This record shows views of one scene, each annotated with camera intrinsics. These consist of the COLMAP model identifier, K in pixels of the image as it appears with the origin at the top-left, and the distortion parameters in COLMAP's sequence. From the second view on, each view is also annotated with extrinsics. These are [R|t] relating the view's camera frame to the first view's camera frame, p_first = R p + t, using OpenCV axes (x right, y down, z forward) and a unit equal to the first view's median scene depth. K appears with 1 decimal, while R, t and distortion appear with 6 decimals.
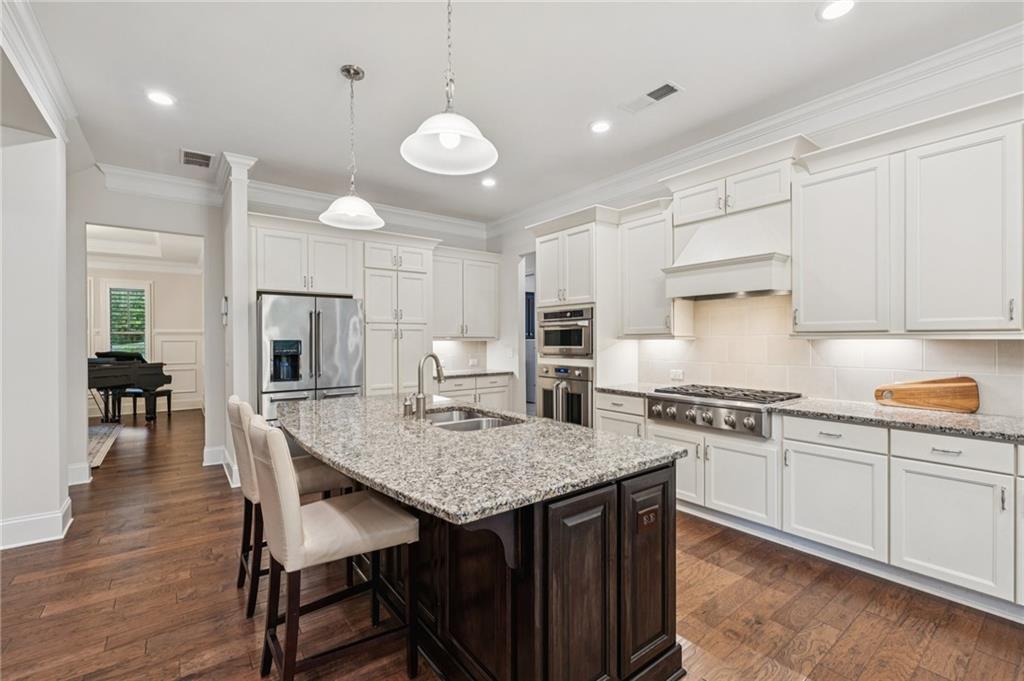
lens RADIAL K [[445.4, 0, 510.7], [0, 445.4, 340.2], [0, 0, 1]] dist [-0.006554, 0.001516]
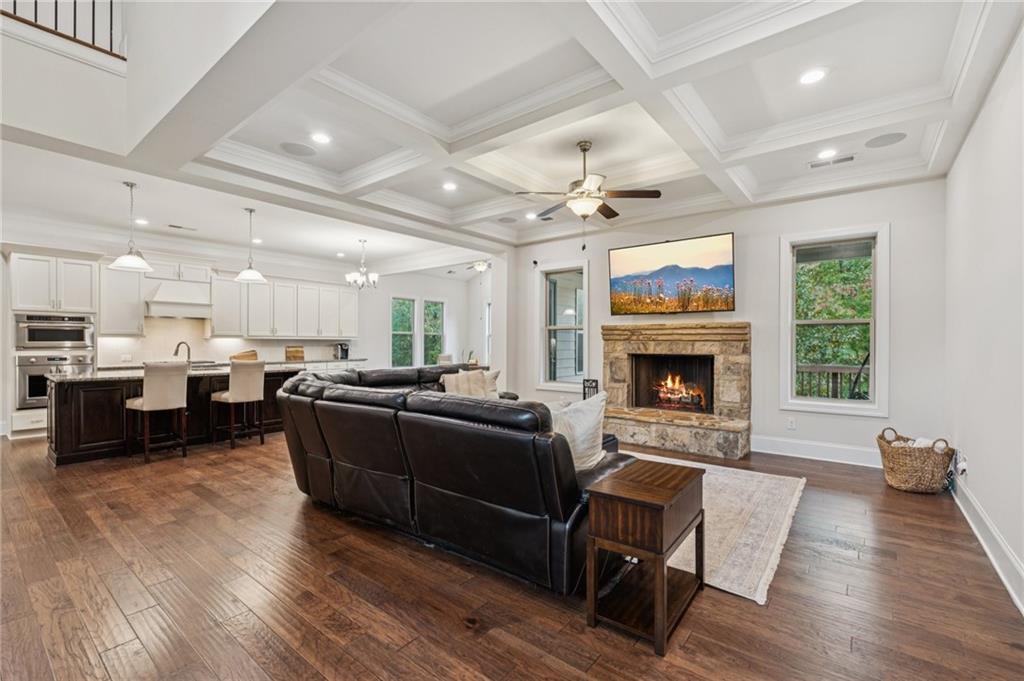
lens RADIAL K [[445.4, 0, 516.8], [0, 445.4, 341.4], [0, 0, 1]] dist [-0.006554, 0.001516]
pose [[-0.258654, 0.007456, 0.965941, -1.701878], [0.003249, 0.999971, -0.006848, 0.029606], [-0.965965, 0.001368, -0.258670, -0.020460]]
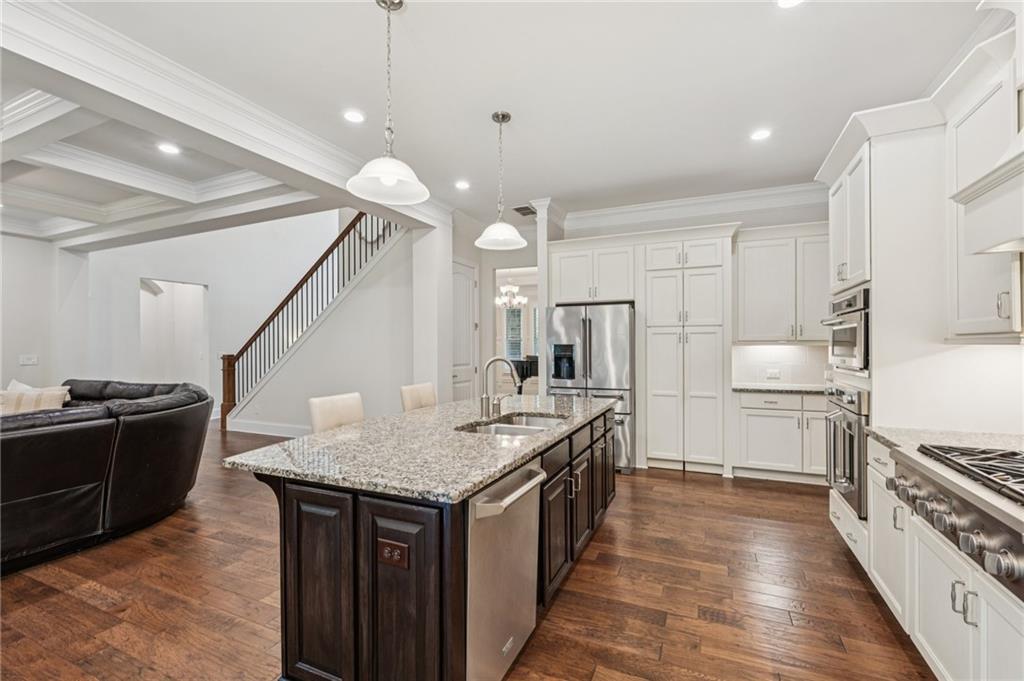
lens RADIAL K [[445.4, 0, 513.4], [0, 445.4, 344.0], [0, 0, 1]] dist [-0.006554, 0.001516]
pose [[0.480328, 0.001888, -0.877087, 0.476780], [-0.000875, 0.999998, 0.001674, -0.002663], [0.877088, -0.000036, 0.480329, 0.319835]]
